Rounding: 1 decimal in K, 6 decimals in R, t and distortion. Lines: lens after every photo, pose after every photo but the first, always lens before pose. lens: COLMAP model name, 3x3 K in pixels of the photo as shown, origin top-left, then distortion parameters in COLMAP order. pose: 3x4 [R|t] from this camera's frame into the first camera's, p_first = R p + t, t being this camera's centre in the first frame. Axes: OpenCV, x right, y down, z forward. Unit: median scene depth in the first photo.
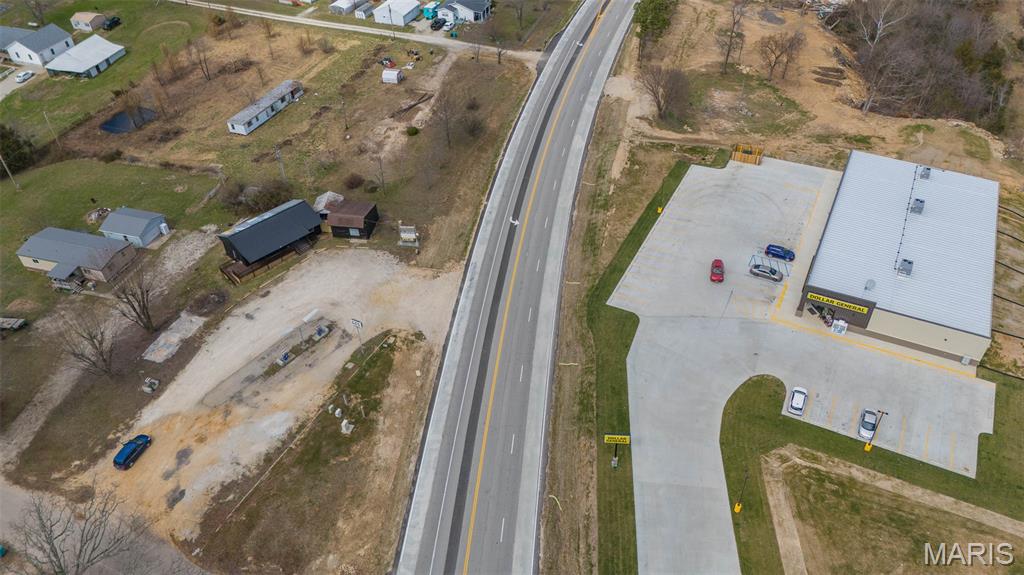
lens RADIAL K [[740.2, 0, 514.2], [0, 740.2, 299.8], [0, 0, 1]] dist [0.089377, -0.094351]
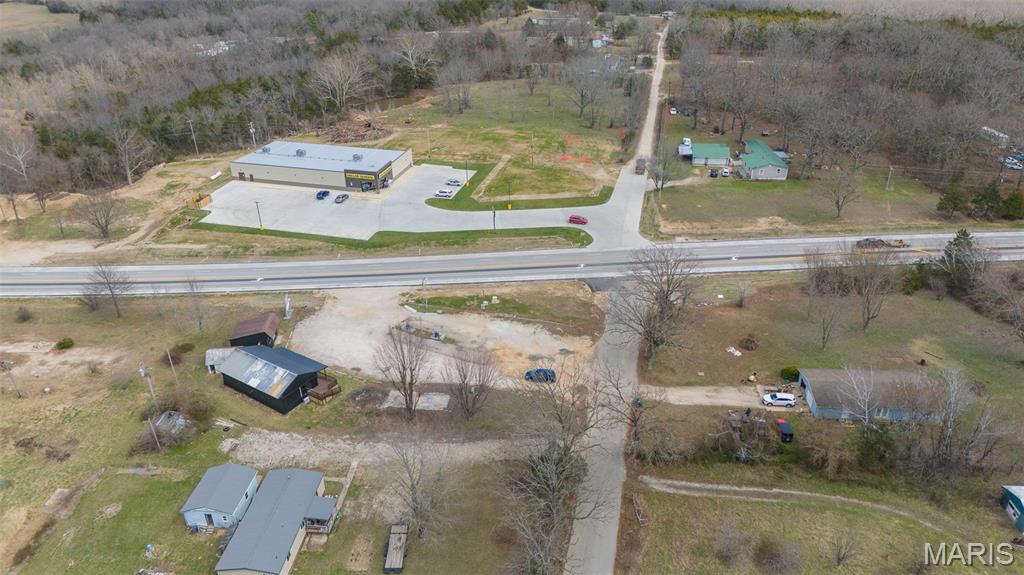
lens RADIAL K [[747.9, 0, 513.6], [0, 747.9, 287.7], [0, 0, 1]] dist [0.091049, -0.098192]
pose [[-0.201112, -0.441106, 0.874631, -1.243640], [0.664615, 0.594480, 0.452637, -0.406904], [-0.719612, 0.672324, 0.173608, 0.555720]]
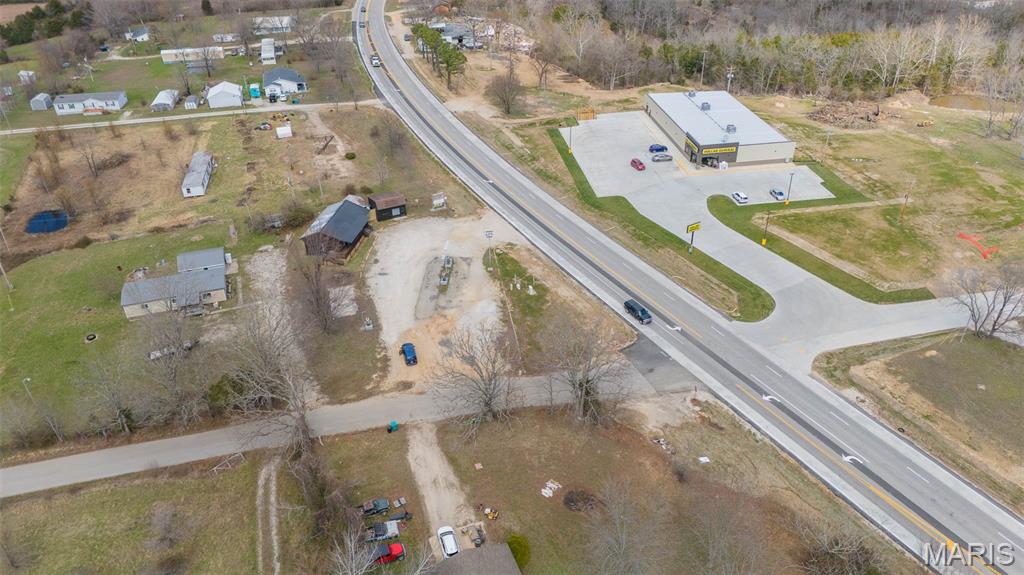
lens RADIAL K [[740.2, 0, 514.2], [0, 740.2, 299.8], [0, 0, 1]] dist [0.089377, -0.094351]
pose [[0.813967, -0.304703, 0.494584, -0.751085], [0.381077, 0.922677, -0.058719, 0.204056], [-0.438450, 0.236270, 0.867144, -0.137657]]
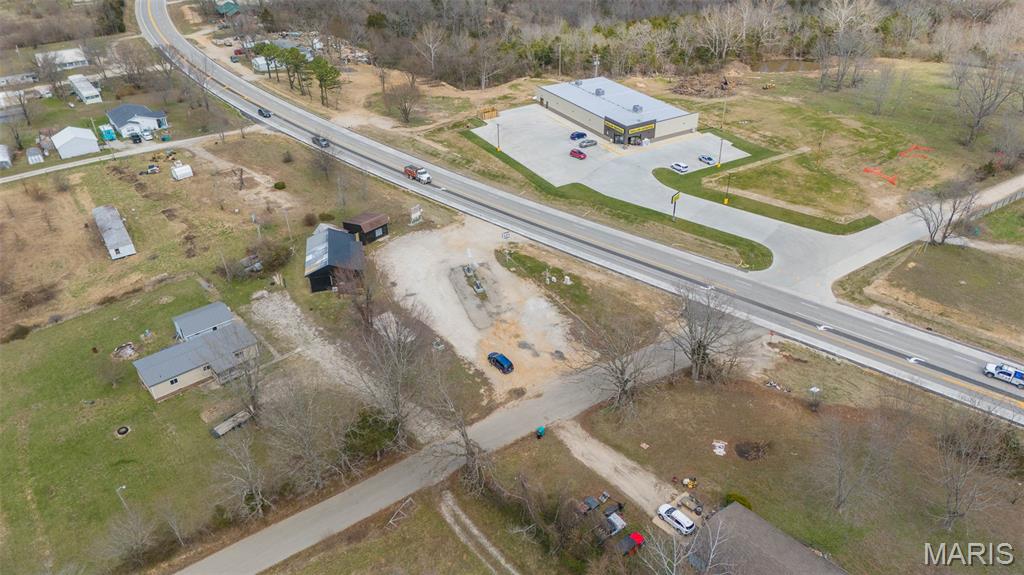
lens RADIAL K [[740.2, 0, 514.2], [0, 740.2, 299.8], [0, 0, 1]] dist [0.089377, -0.094351]
pose [[0.547432, -0.439606, 0.712085, -1.041681], [0.556988, 0.826461, 0.082017, 0.022615], [-0.624565, 0.351724, 0.697287, 0.077942]]
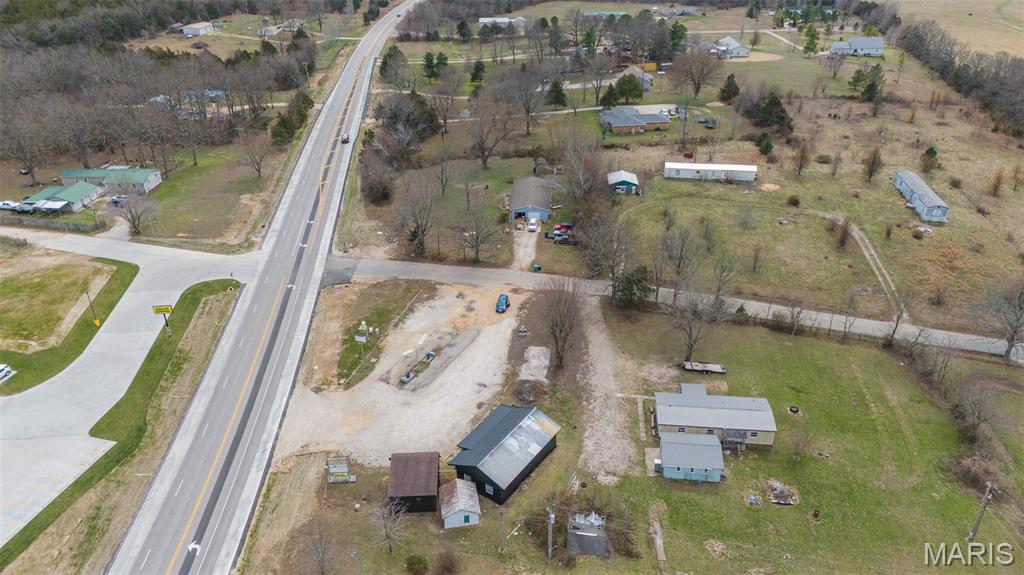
lens RADIAL K [[751.2, 0, 515.6], [0, 751.2, 285.9], [0, 0, 1]] dist [0.079952, -0.081890]
pose [[-0.979252, 0.127420, -0.157572, -0.234927], [-0.106753, 0.336560, 0.935591, -0.979778], [0.172246, 0.933001, -0.315975, 1.147628]]
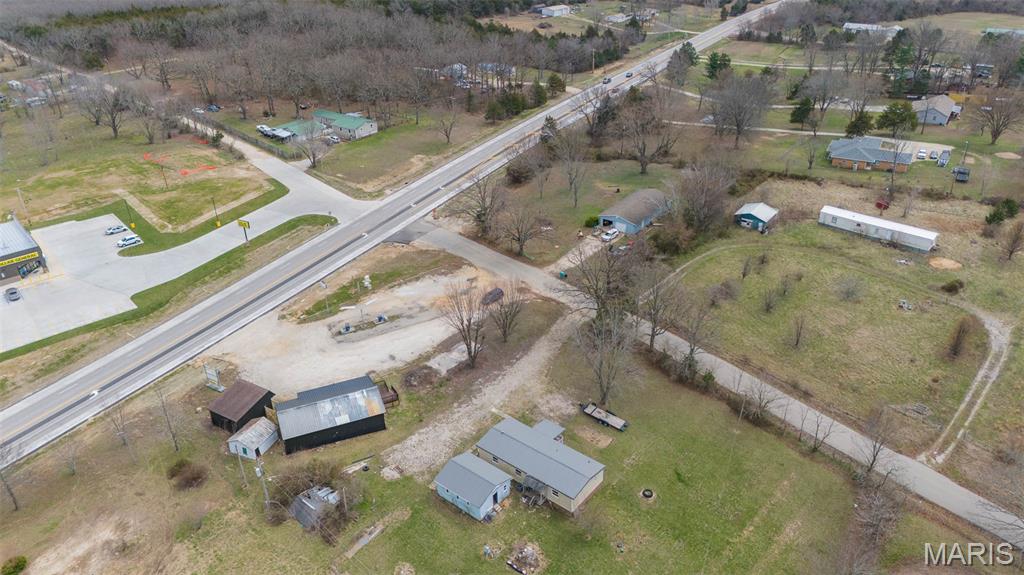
lens RADIAL K [[747.9, 0, 513.6], [0, 747.9, 287.7], [0, 0, 1]] dist [0.091049, -0.098192]
pose [[-0.927473, -0.145321, 0.344493, -0.846432], [0.277506, 0.349915, 0.894734, -0.918427], [-0.250567, 0.925441, -0.284209, 1.111905]]
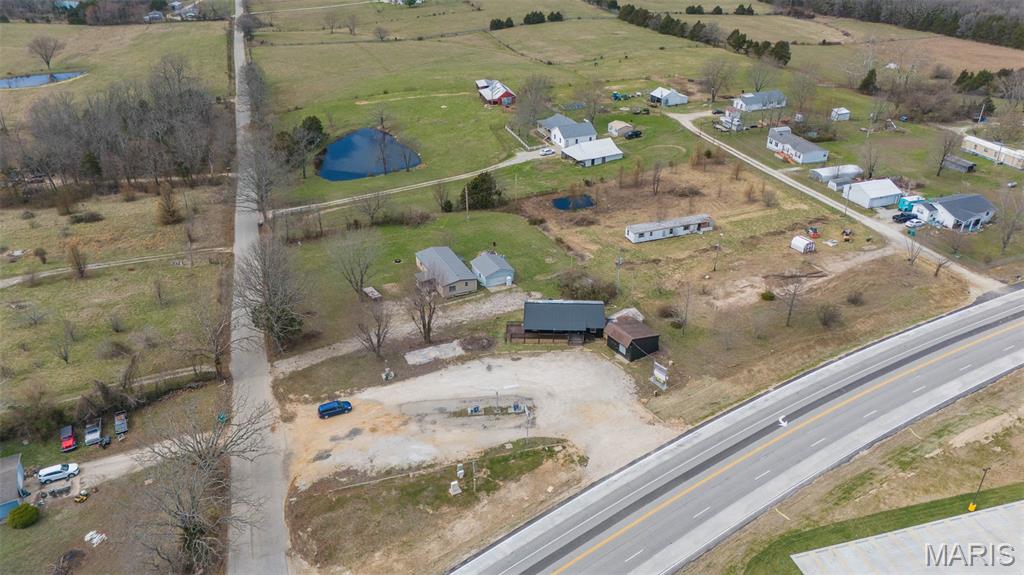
lens RADIAL K [[747.9, 0, 513.6], [0, 747.9, 287.7], [0, 0, 1]] dist [0.091049, -0.098192]
pose [[0.672422, 0.375733, -0.637709, 0.317971], [-0.498999, 0.866461, -0.015649, -0.077666], [0.546671, 0.328739, 0.770118, 0.114424]]
